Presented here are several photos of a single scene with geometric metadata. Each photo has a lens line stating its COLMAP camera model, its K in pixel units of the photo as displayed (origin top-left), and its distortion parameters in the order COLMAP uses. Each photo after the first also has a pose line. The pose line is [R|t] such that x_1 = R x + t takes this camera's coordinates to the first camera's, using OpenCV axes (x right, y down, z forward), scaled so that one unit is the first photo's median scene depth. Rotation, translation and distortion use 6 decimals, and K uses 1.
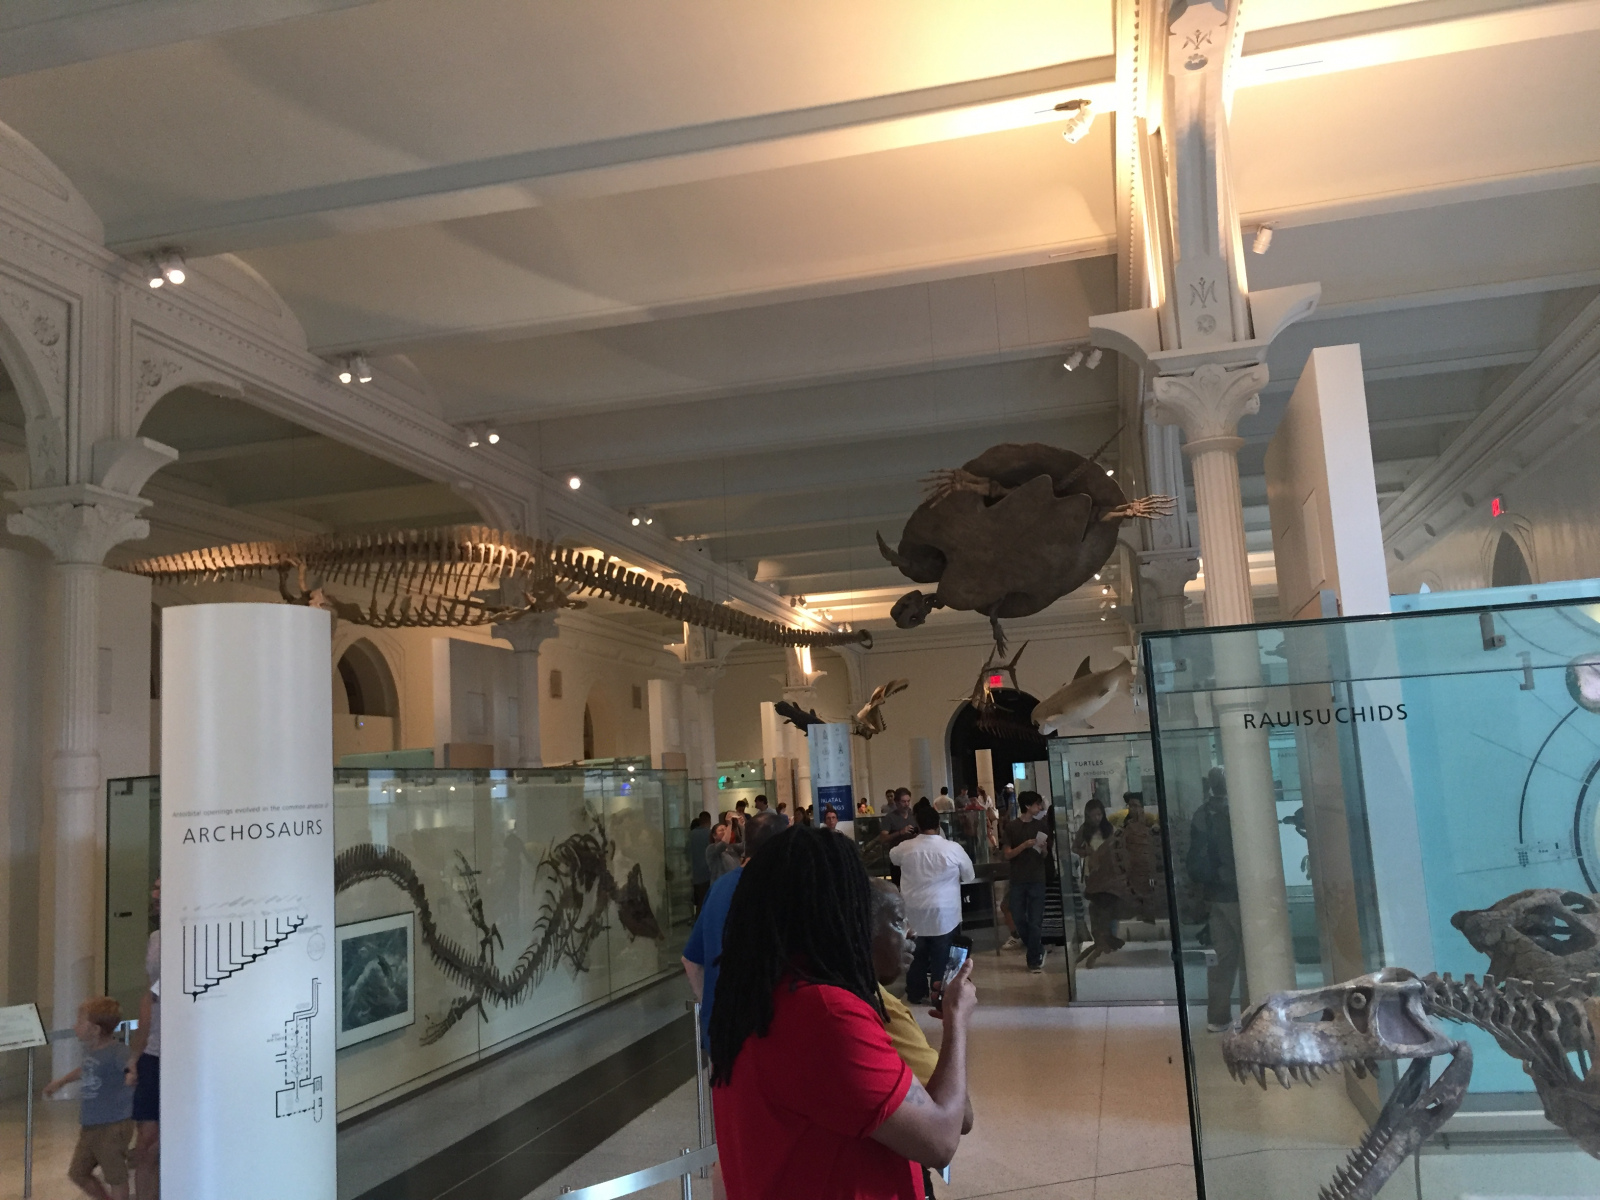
lens RADIAL K [[1359.9, 0, 800.0], [0, 1359.9, 600.0], [0, 0, 1]] dist [-0.006336, -0.012134]
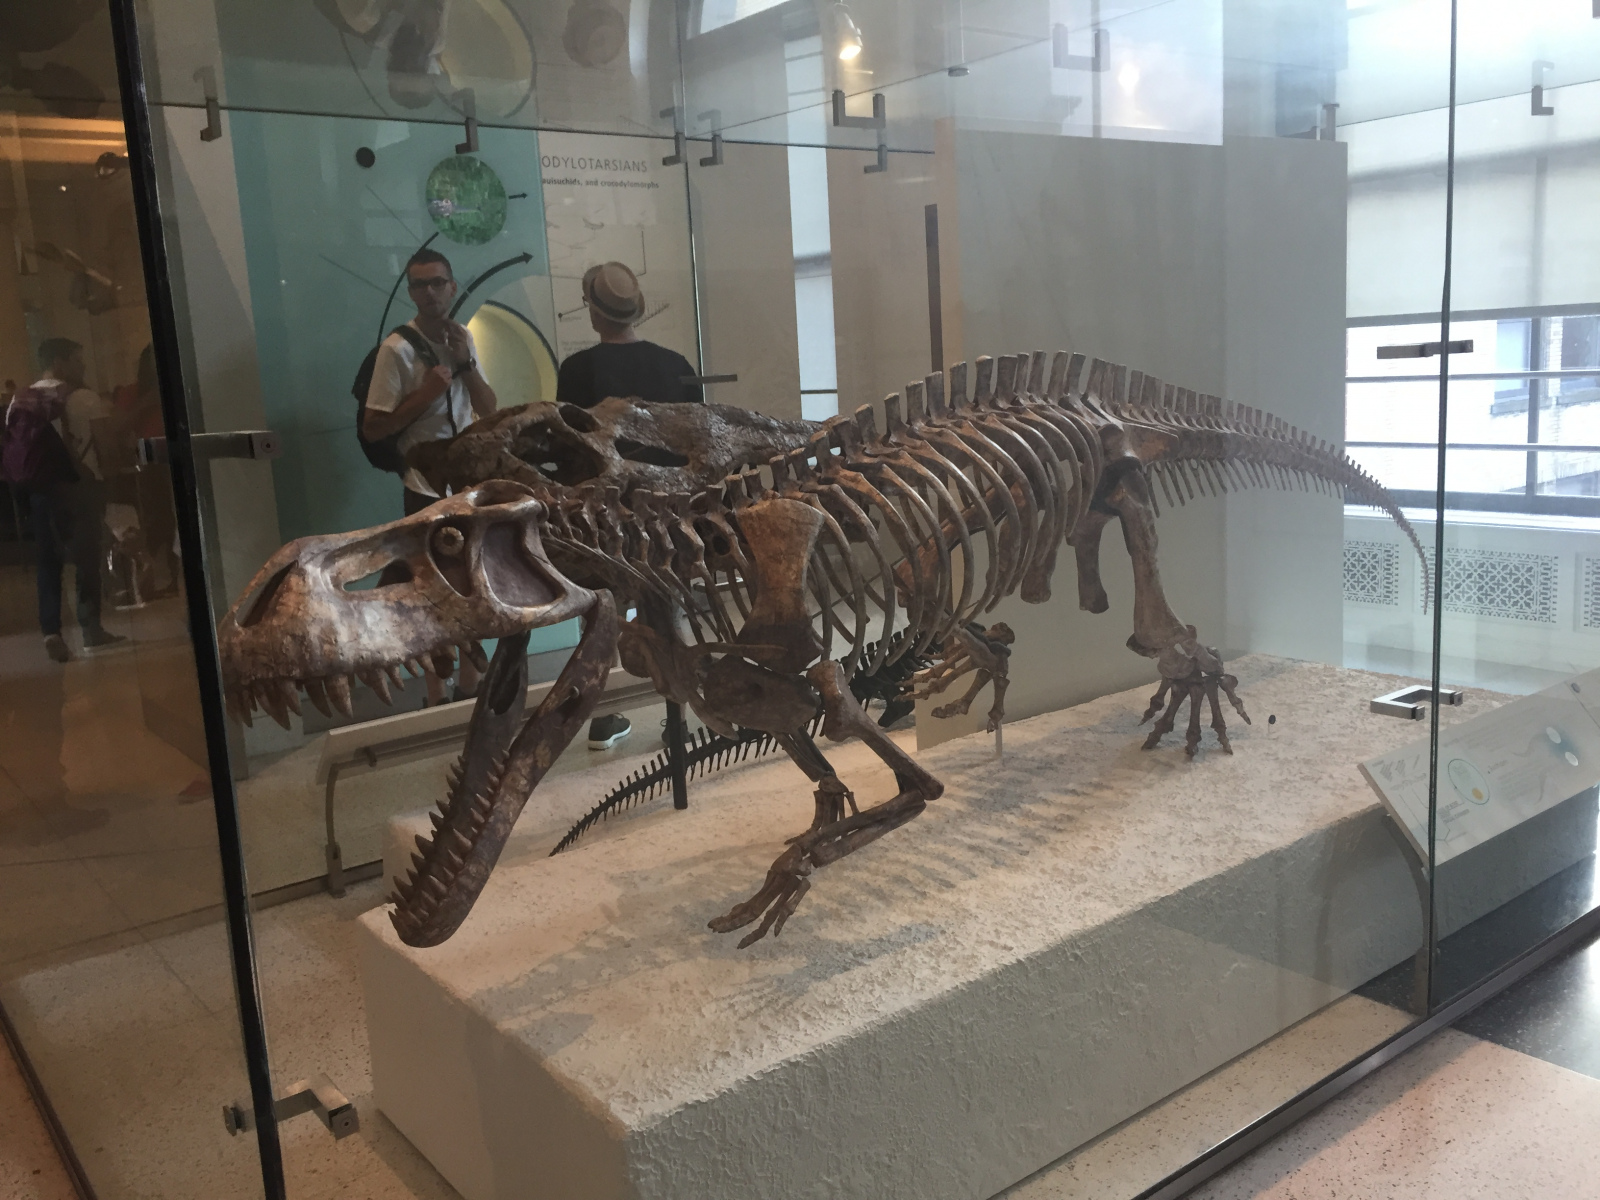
lens RADIAL K [[1359.9, 0, 800.0], [0, 1359.9, 600.0], [0, 0, 1]] dist [-0.006336, -0.012134]
pose [[0.619916, -0.115026, 0.776192, 0.073347], [-0.095380, 0.970816, 0.220044, 0.186303], [-0.778850, -0.210442, 0.590853, 0.567354]]
